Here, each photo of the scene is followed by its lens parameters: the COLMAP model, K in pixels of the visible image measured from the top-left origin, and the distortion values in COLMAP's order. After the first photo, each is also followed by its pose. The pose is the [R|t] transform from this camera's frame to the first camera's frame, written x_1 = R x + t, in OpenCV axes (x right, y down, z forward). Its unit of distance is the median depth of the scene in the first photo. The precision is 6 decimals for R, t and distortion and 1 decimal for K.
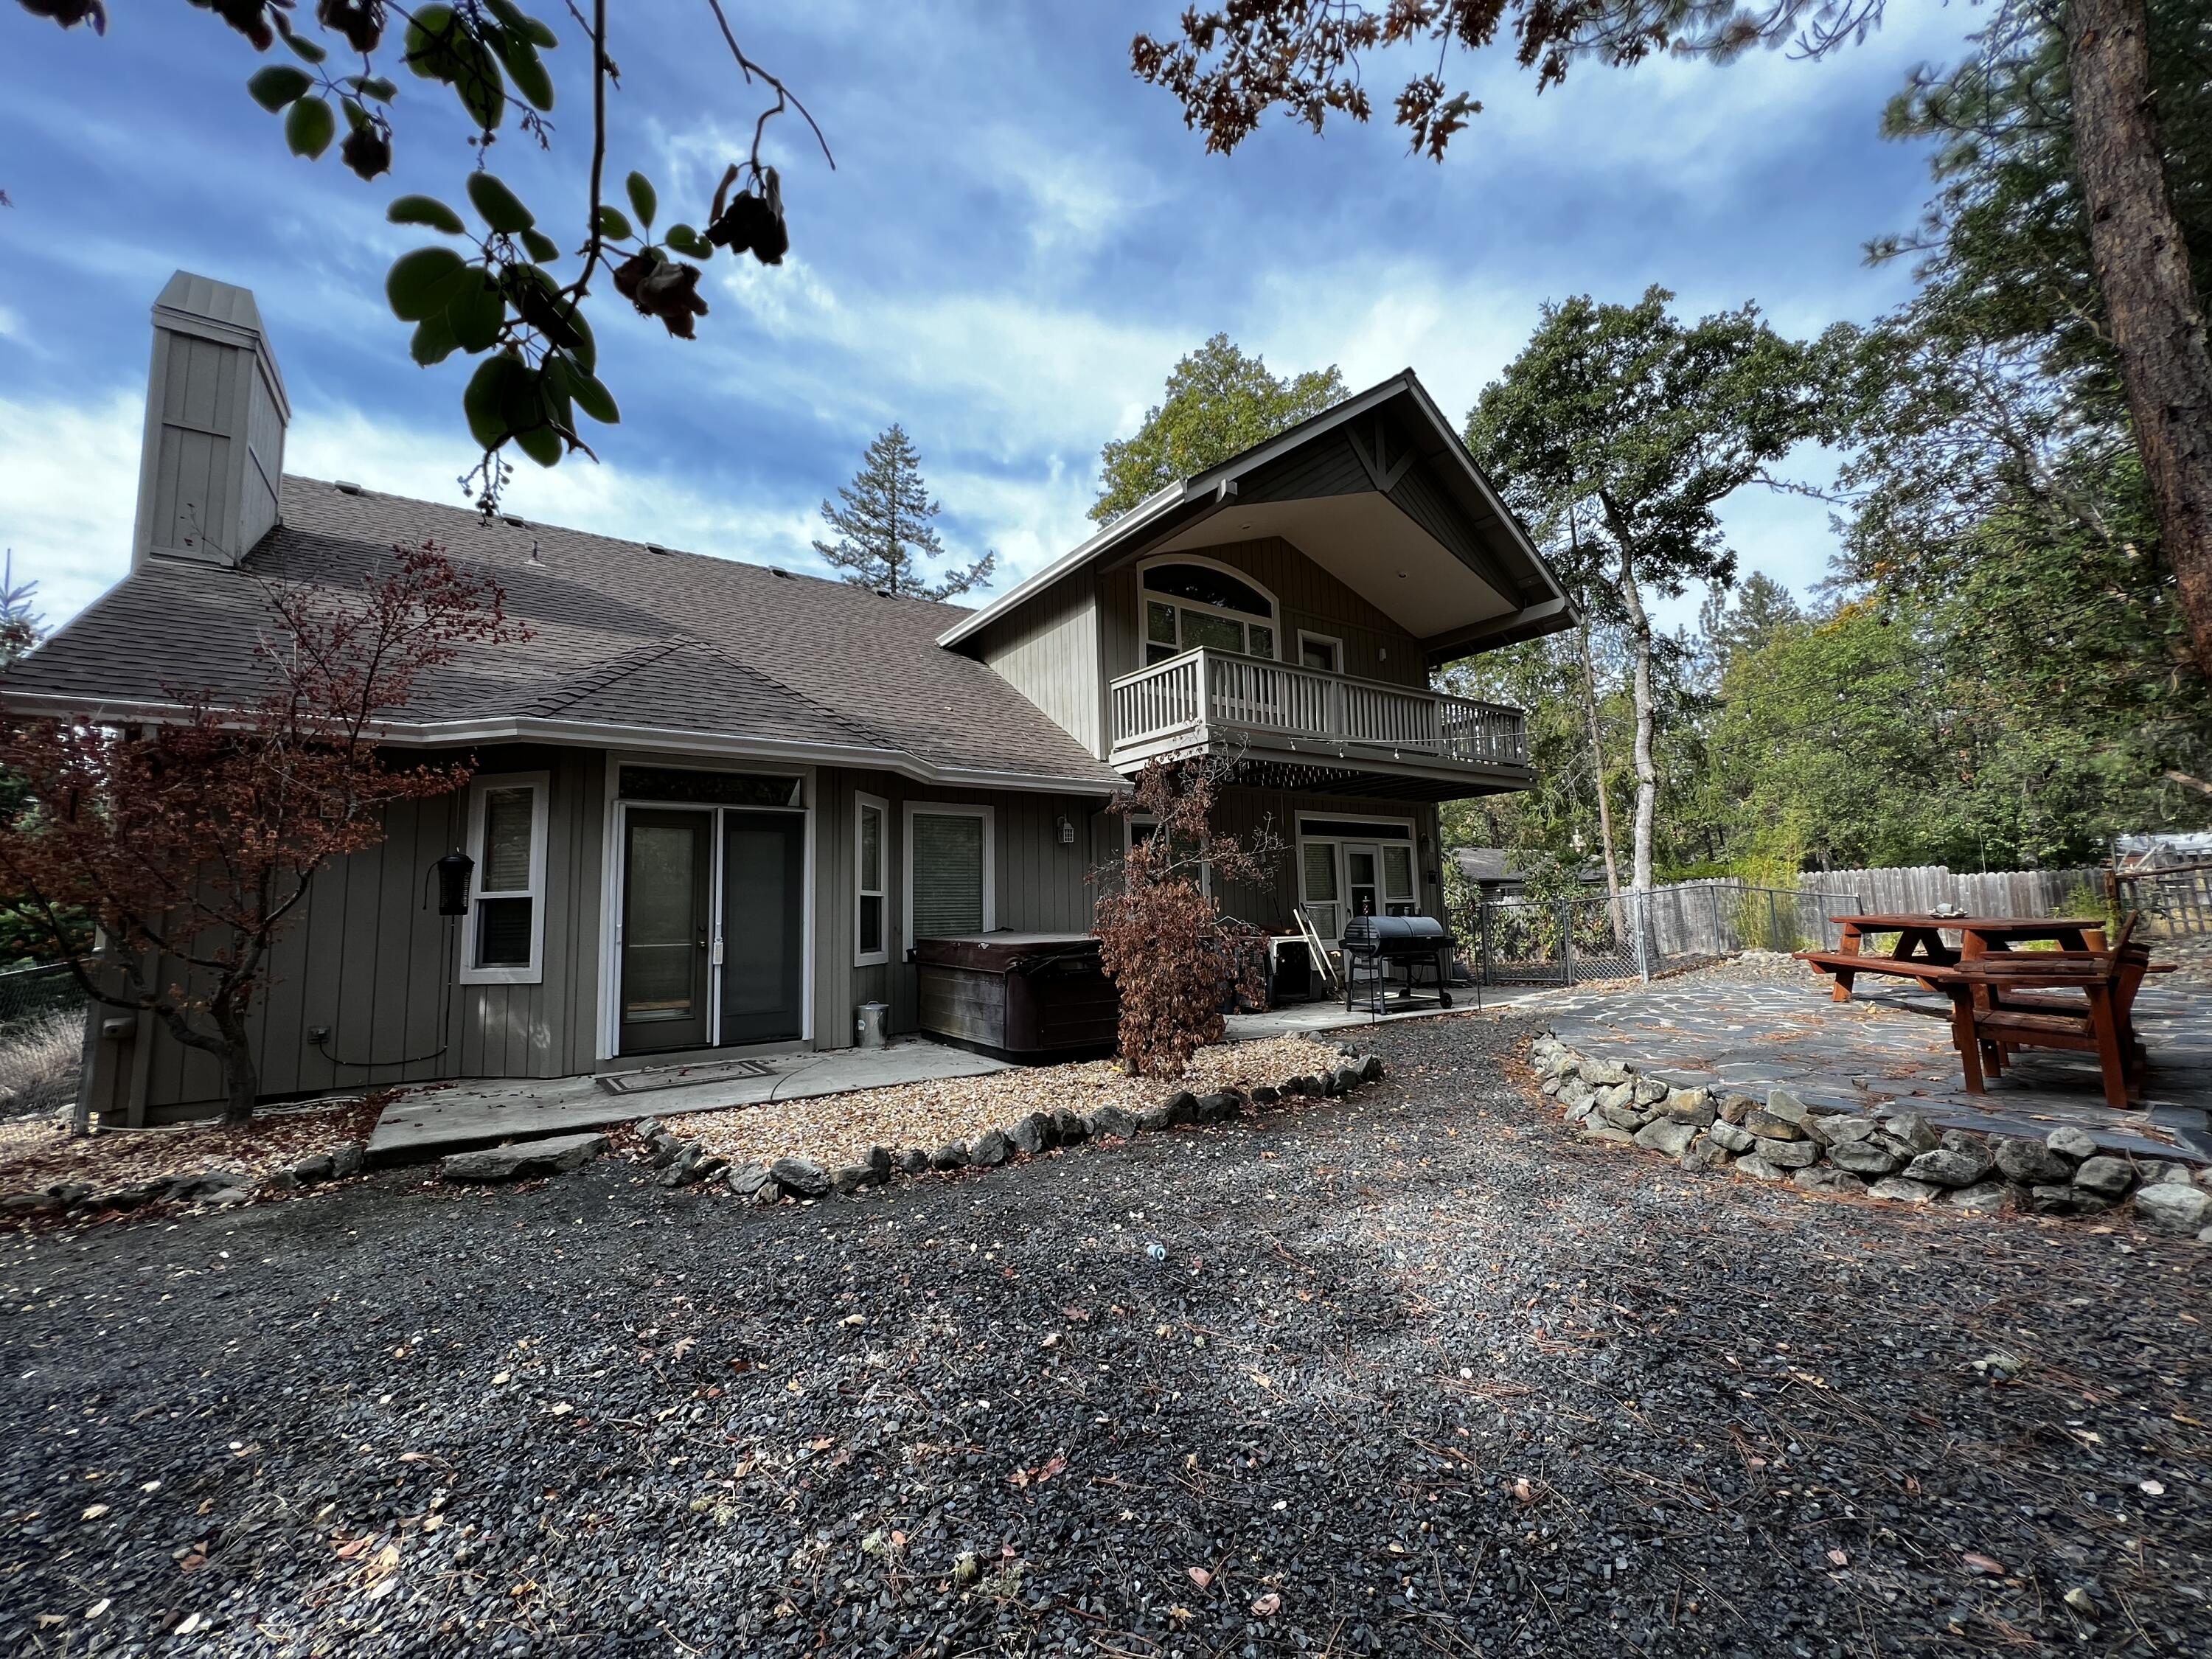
lens RADIAL K [[895.0, 0, 1105.9], [0, 895.0, 826.9], [0, 0, 1]] dist [0.000928, 0.000002]
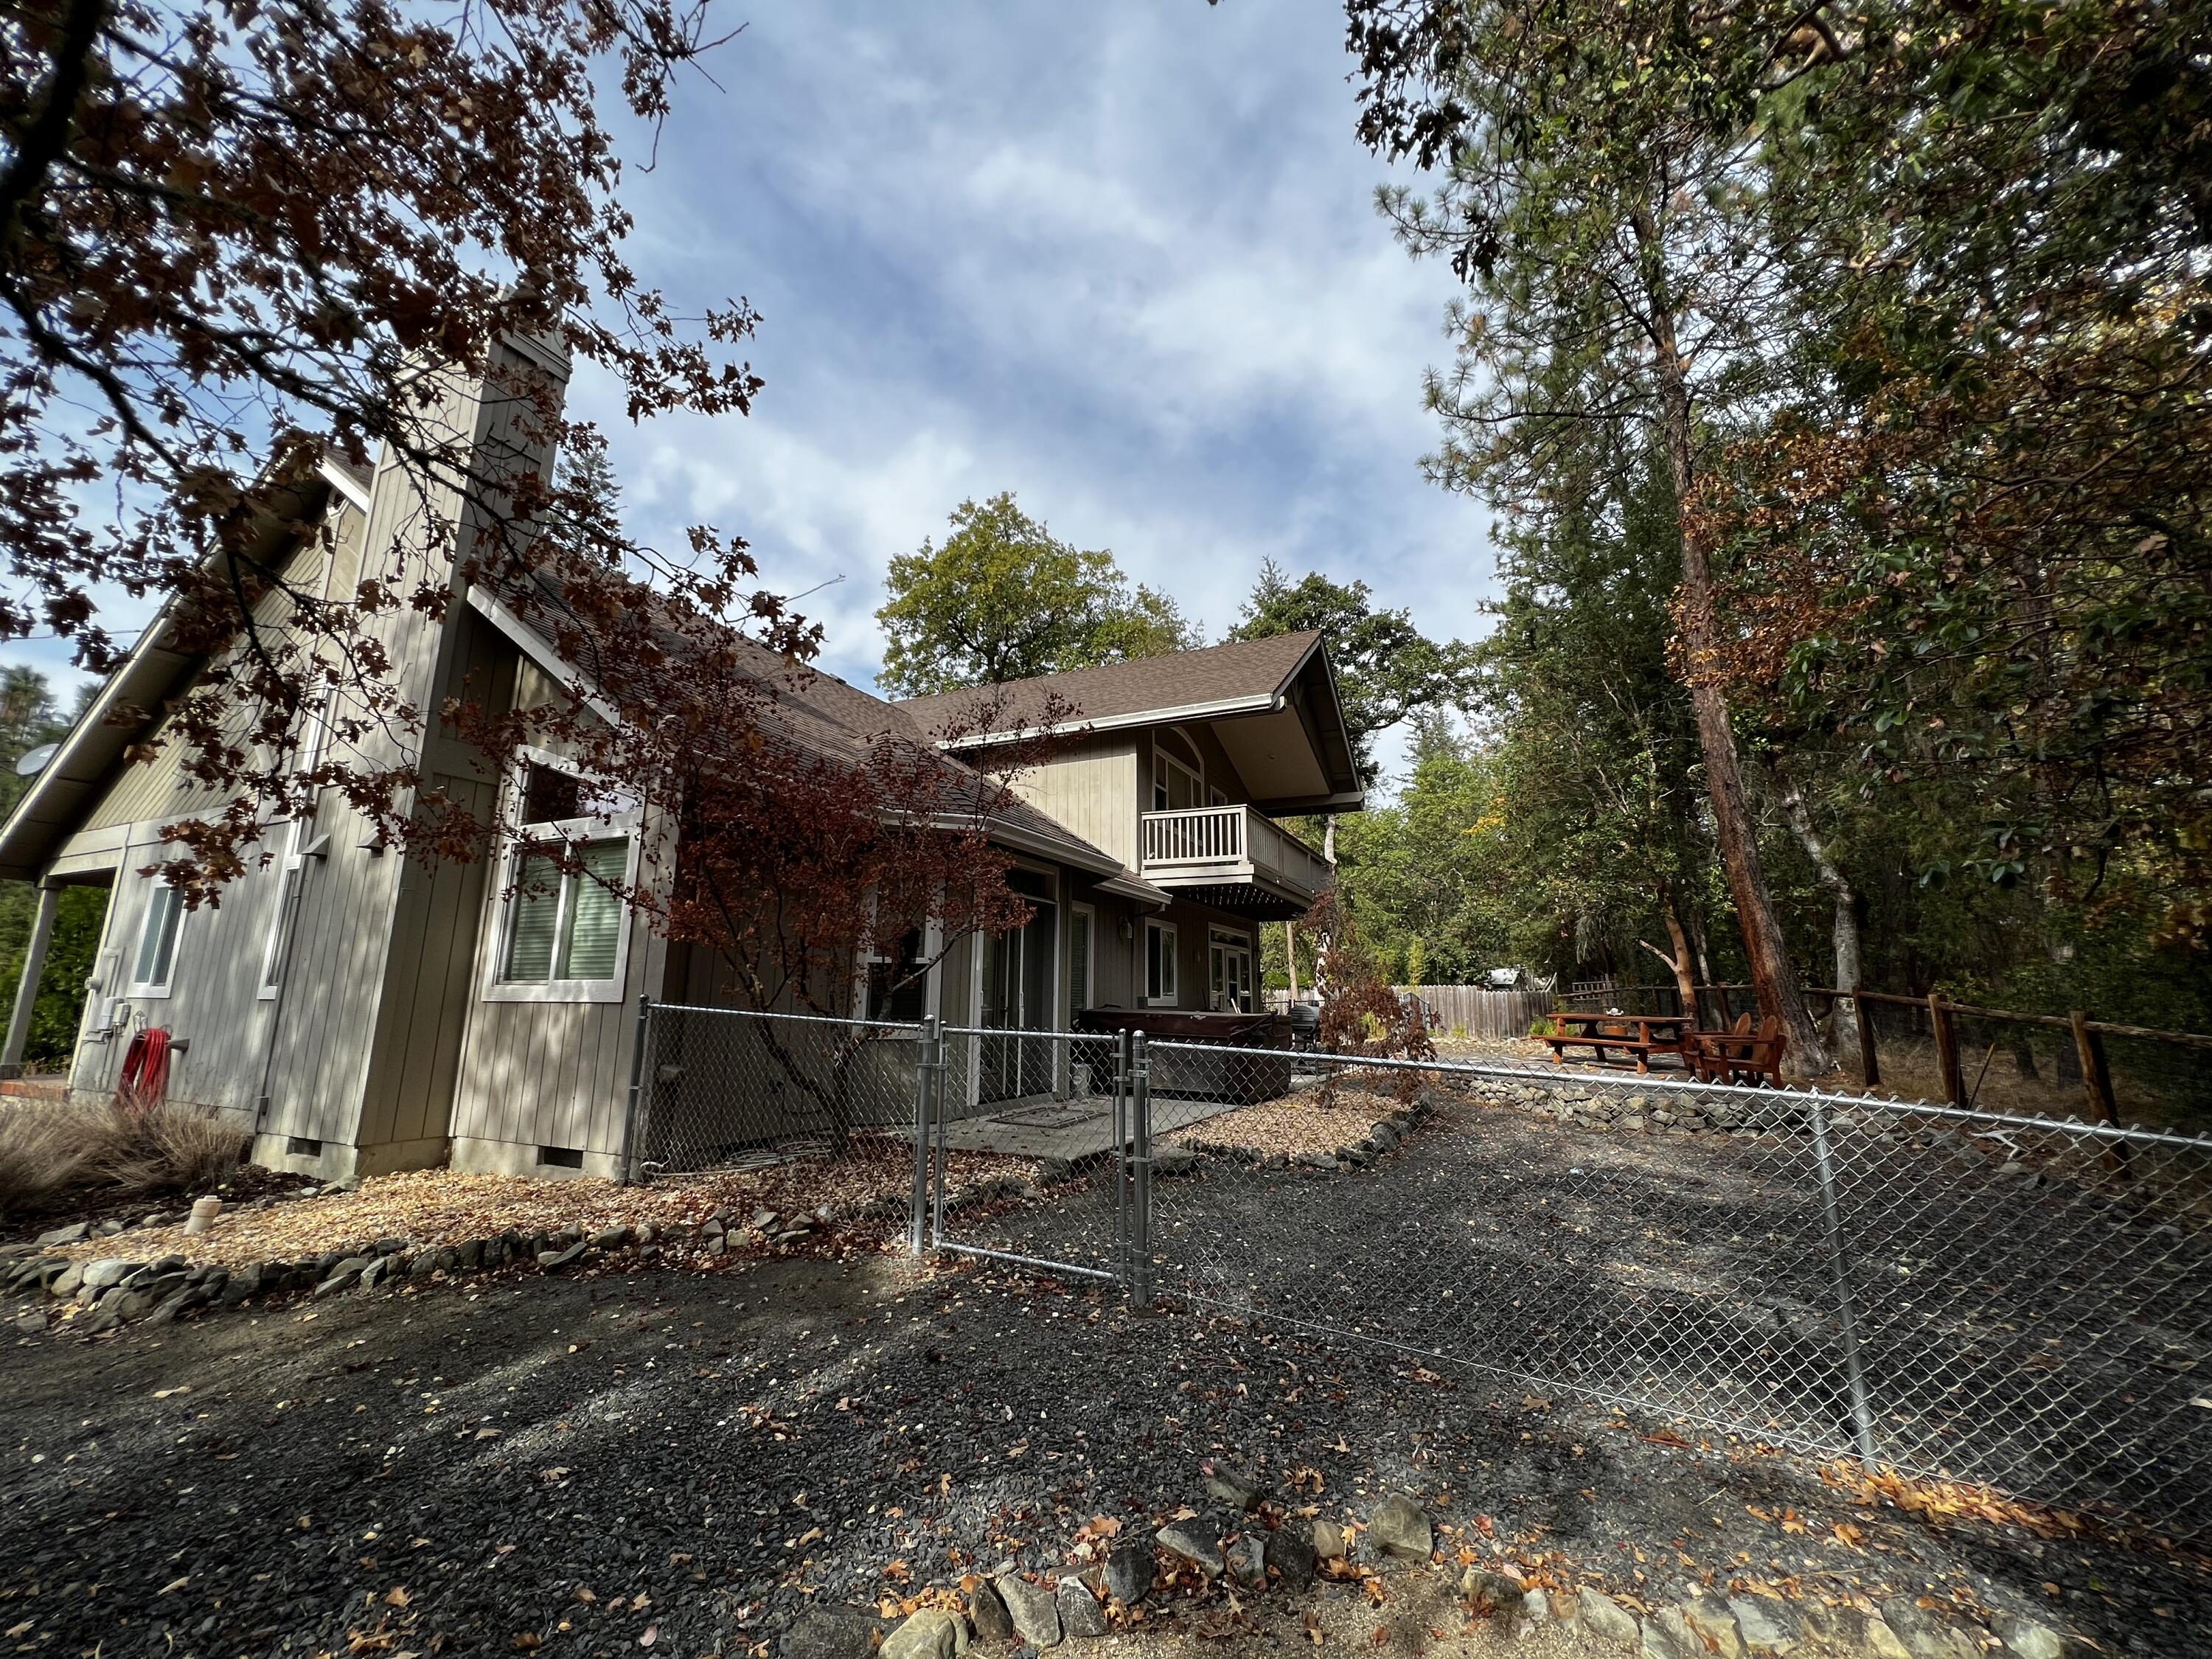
lens RADIAL K [[895.0, 0, 1100.6], [0, 895.0, 827.5], [0, 0, 1]] dist [0.000928, 0.000002]
pose [[0.868121, 0.124719, 0.480428, -0.680978], [-0.077779, 0.990141, -0.116496, 0.011910], [-0.490221, 0.063765, 0.869263, -0.088118]]
